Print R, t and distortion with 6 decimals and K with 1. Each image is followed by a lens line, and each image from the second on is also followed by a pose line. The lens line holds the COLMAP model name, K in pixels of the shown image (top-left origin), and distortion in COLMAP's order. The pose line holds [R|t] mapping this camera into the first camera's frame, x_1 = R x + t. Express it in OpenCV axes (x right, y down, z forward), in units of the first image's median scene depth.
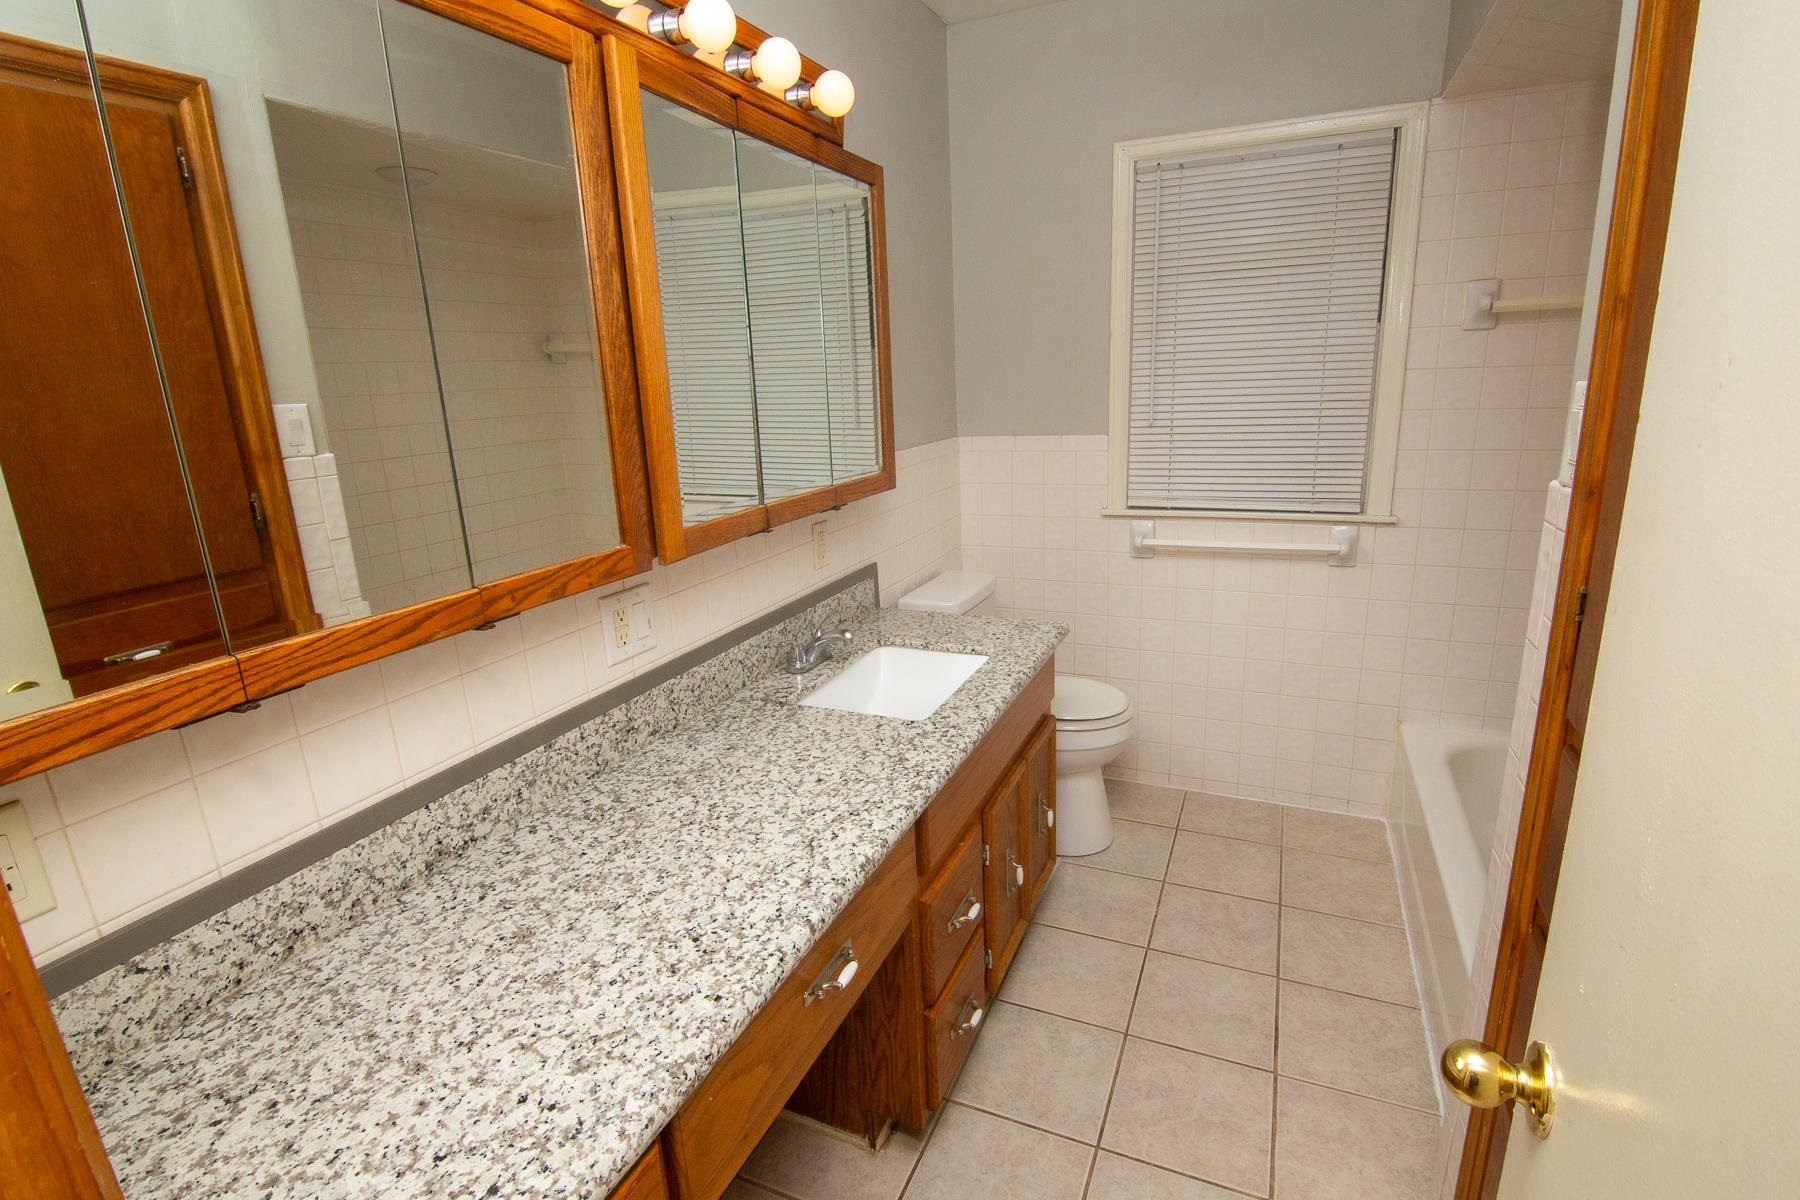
lens RADIAL K [[836.8, 0, 912.2], [0, 836.8, 595.1], [0, 0, 1]] dist [-0.001703, -0.009354]
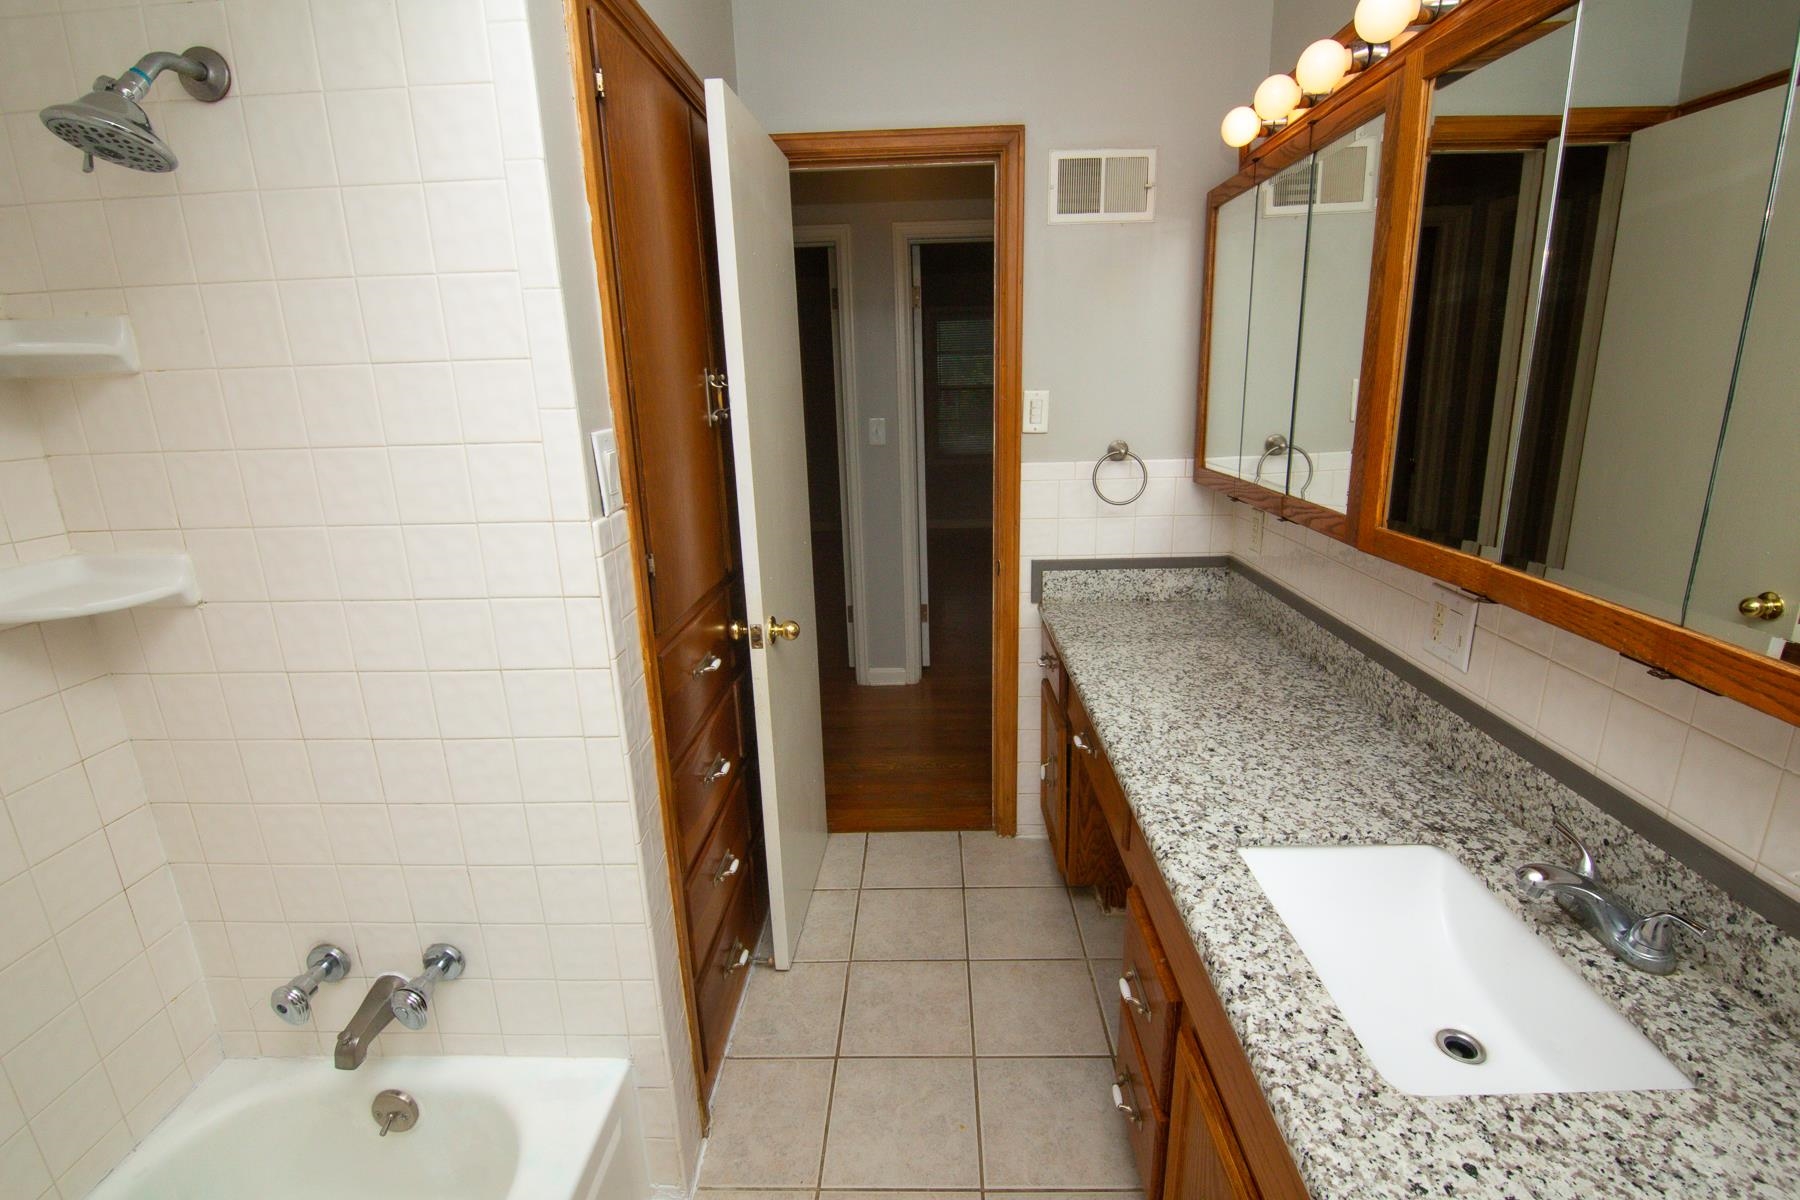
lens RADIAL K [[801.3, 0, 910.8], [0, 801.3, 593.5], [0, 0, 1]] dist [-0.007492, -0.007747]
pose [[-0.921848, 0.163520, -0.351364, 0.561348], [-0.035764, 0.866865, 0.497258, -0.443229], [0.385897, 0.470963, -0.793270, 1.508004]]
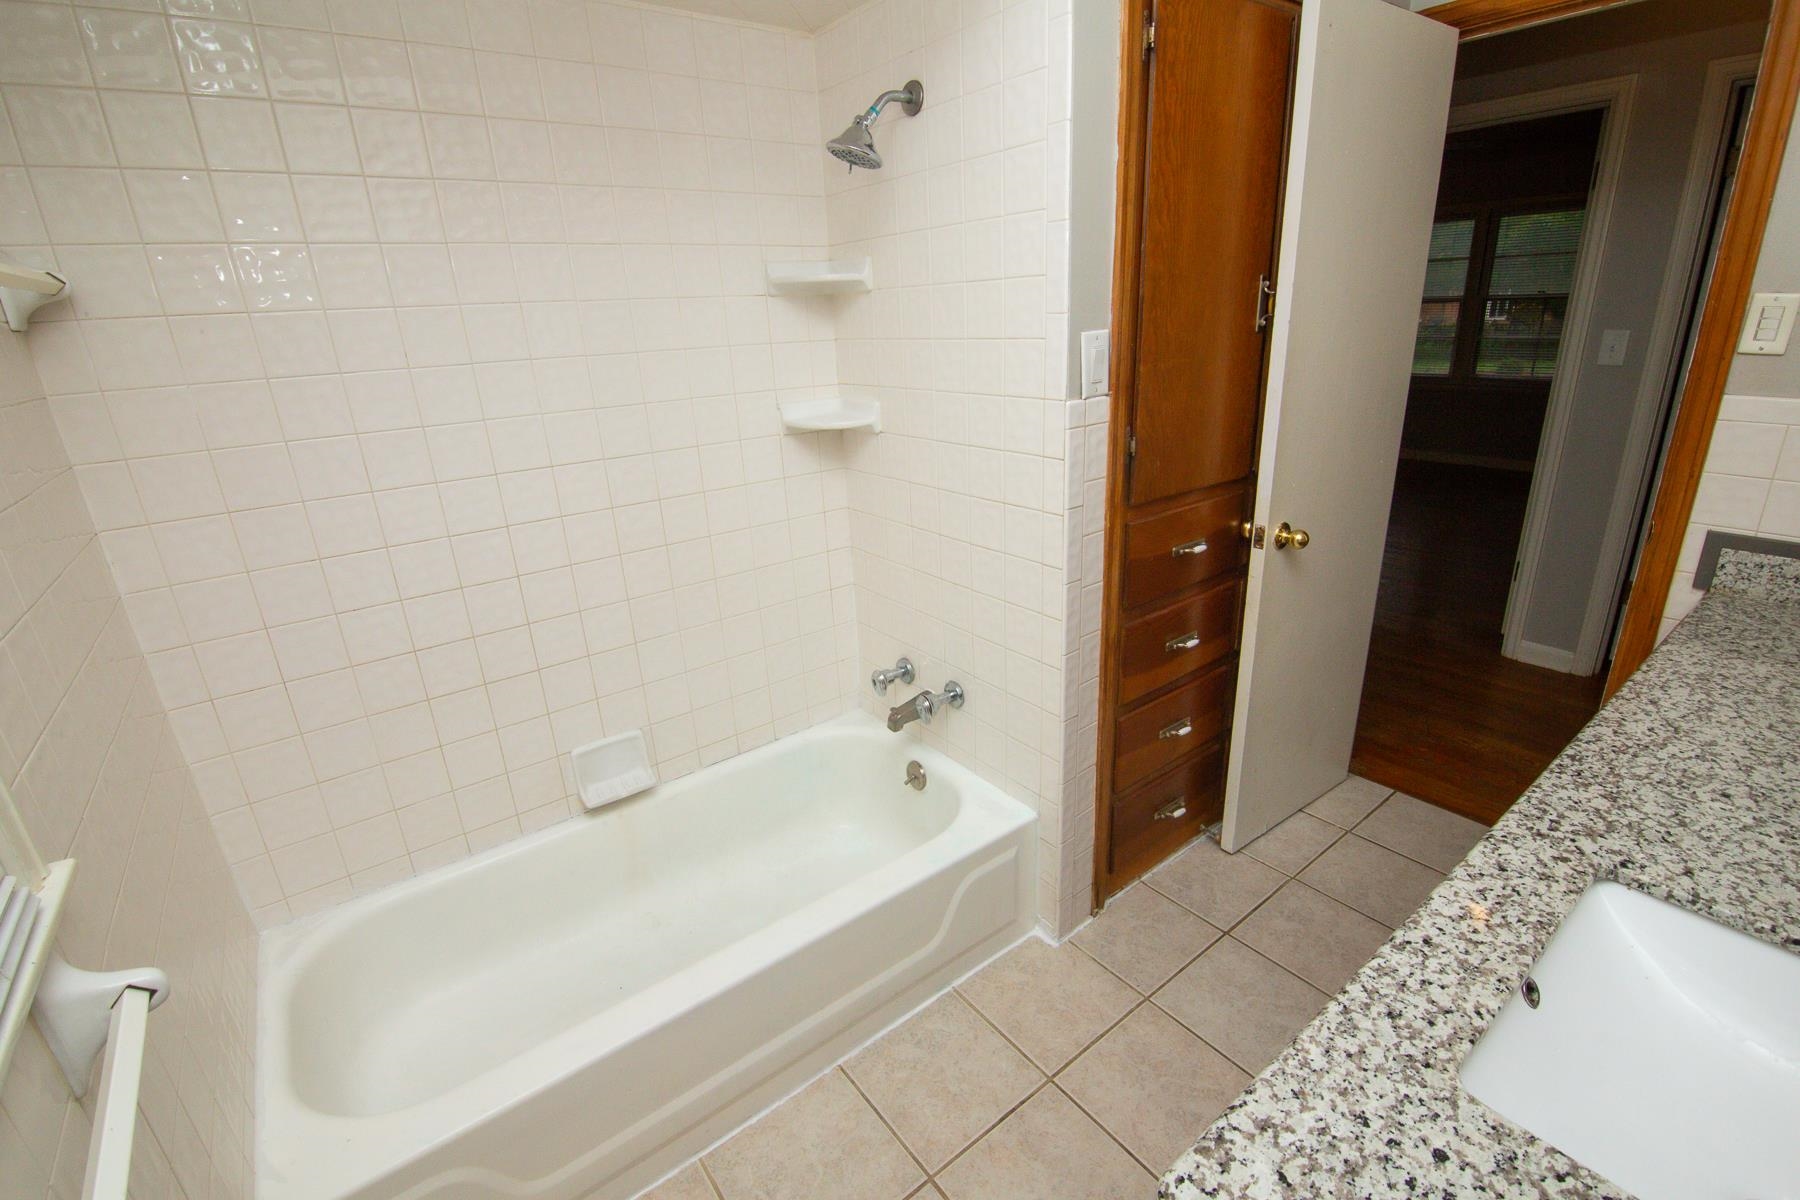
lens RADIAL K [[801.3, 0, 910.8], [0, 801.3, 593.5], [0, 0, 1]] dist [-0.007492, -0.007747]
pose [[-0.873612, -0.081078, 0.479821, 0.217504], [0.203270, 0.835078, 0.511201, -0.466517], [-0.442135, 0.544125, -0.713053, 1.697432]]
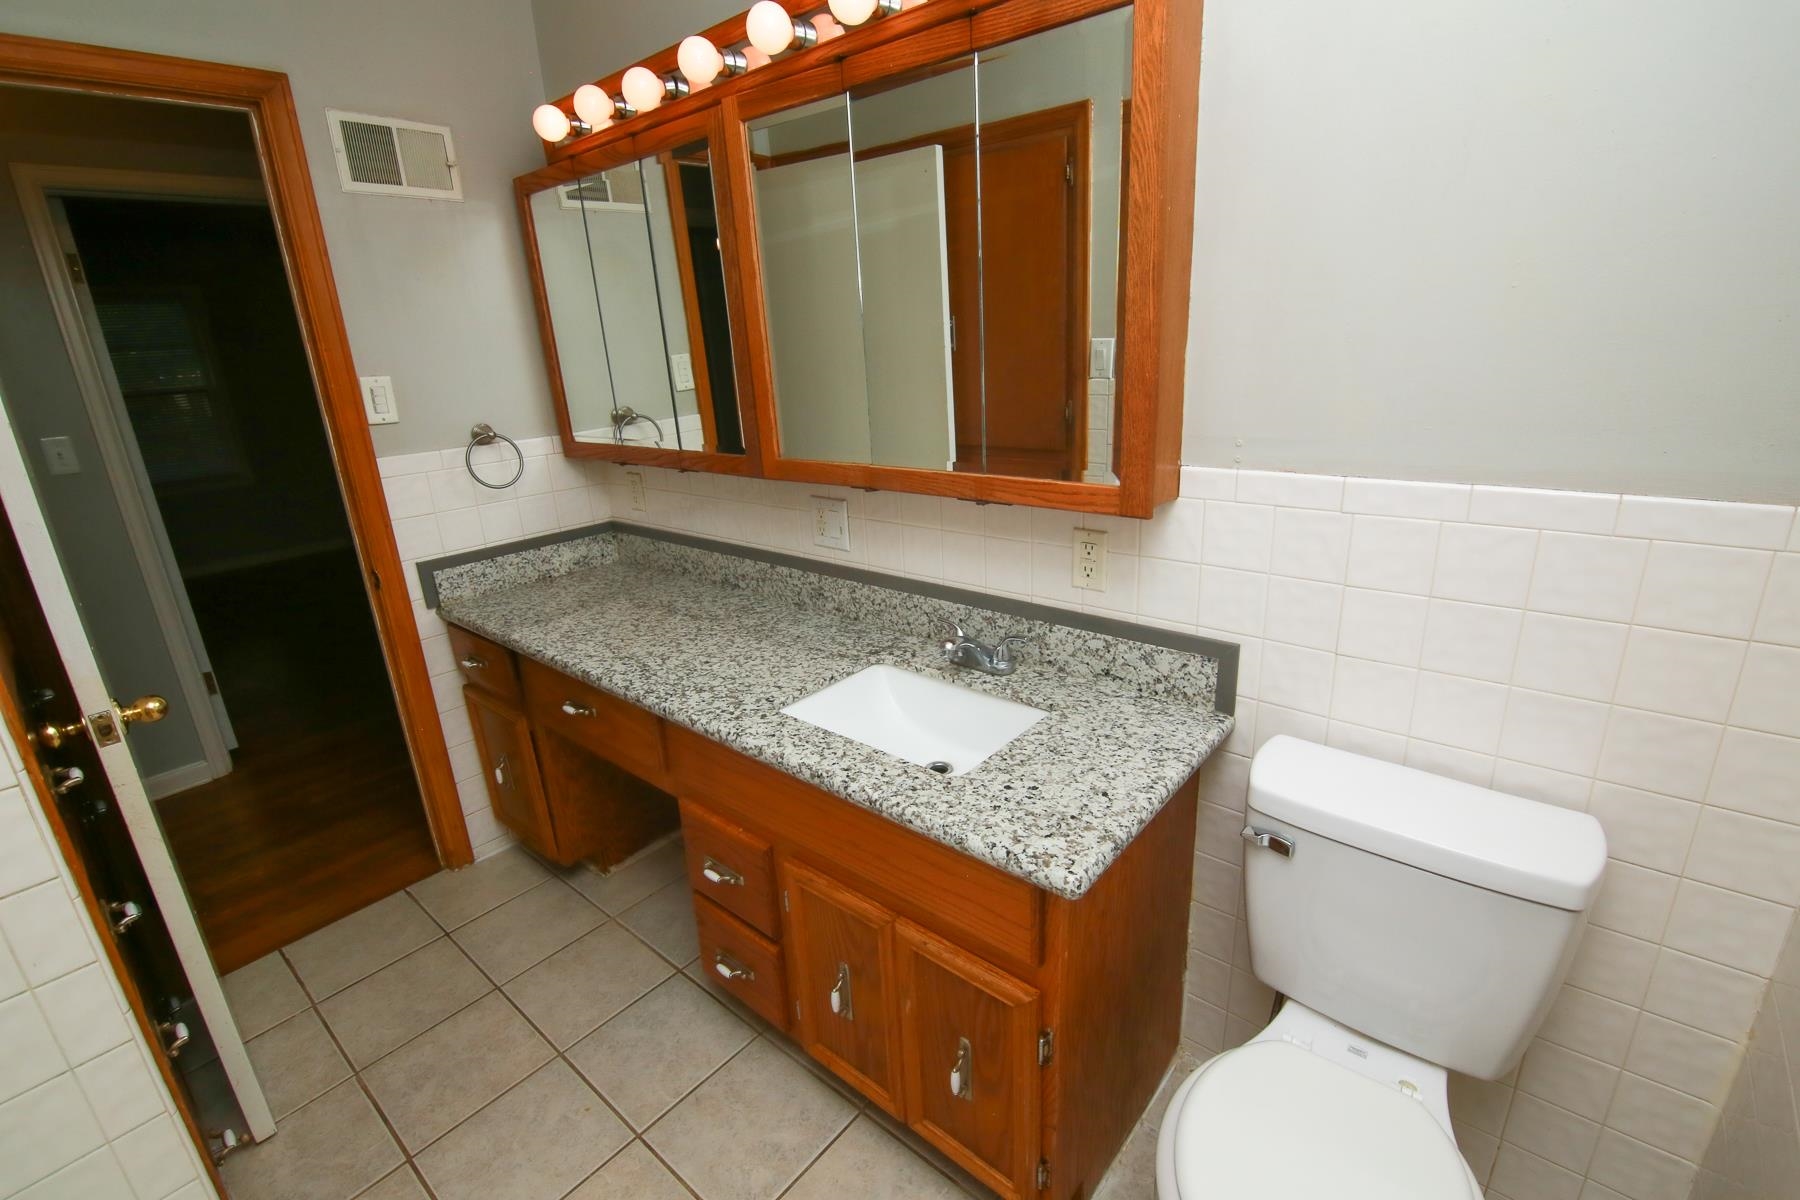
lens RADIAL K [[801.3, 0, 910.8], [0, 801.3, 593.5], [0, 0, 1]] dist [-0.007492, -0.007747]
pose [[-0.275243, 0.343129, -0.898055, 0.847361], [-0.189902, 0.896326, 0.400671, -0.417051], [0.942432, 0.280824, -0.181546, 1.425659]]
